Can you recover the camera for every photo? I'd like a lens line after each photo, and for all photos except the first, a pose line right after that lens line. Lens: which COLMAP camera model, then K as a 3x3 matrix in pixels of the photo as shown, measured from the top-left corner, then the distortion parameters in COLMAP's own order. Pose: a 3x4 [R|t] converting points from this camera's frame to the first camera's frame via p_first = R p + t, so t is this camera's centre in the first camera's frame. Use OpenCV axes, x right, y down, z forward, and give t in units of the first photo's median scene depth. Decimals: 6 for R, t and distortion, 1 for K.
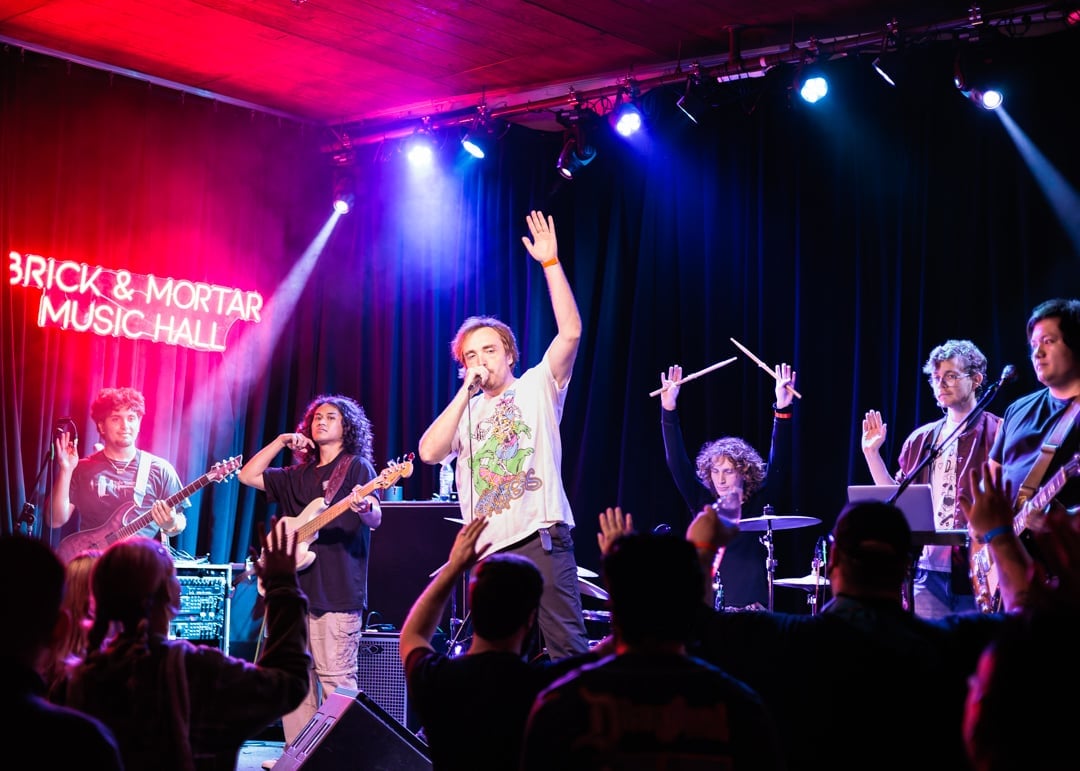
lens RADIAL K [[1678.5, 0, 540.0], [0, 1678.5, 385.5], [0, 0, 1]] dist [0.024197, -0.076958]
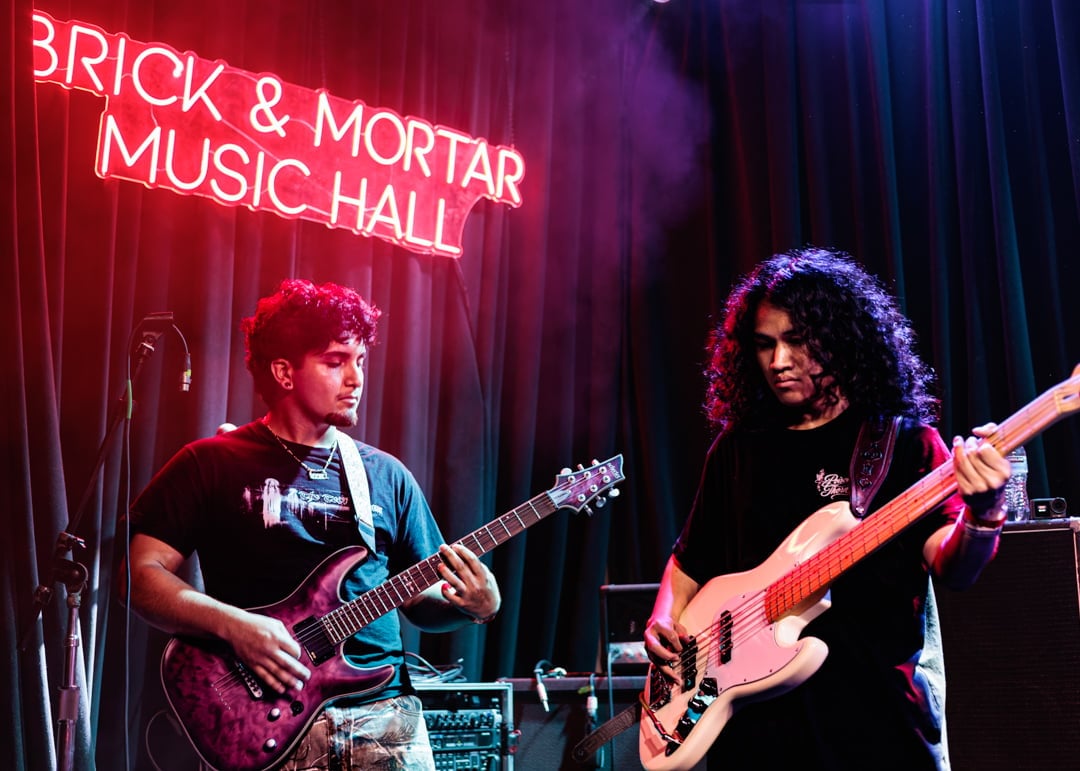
lens RADIAL K [[1678.5, 0, 540.0], [0, 1678.5, 385.5], [0, 0, 1]] dist [0.024197, -0.076958]
pose [[0.998783, -0.032676, -0.036947, -0.153817], [0.030218, 0.997412, -0.065241, 0.054673], [0.038983, 0.064045, 0.997185, 0.523016]]
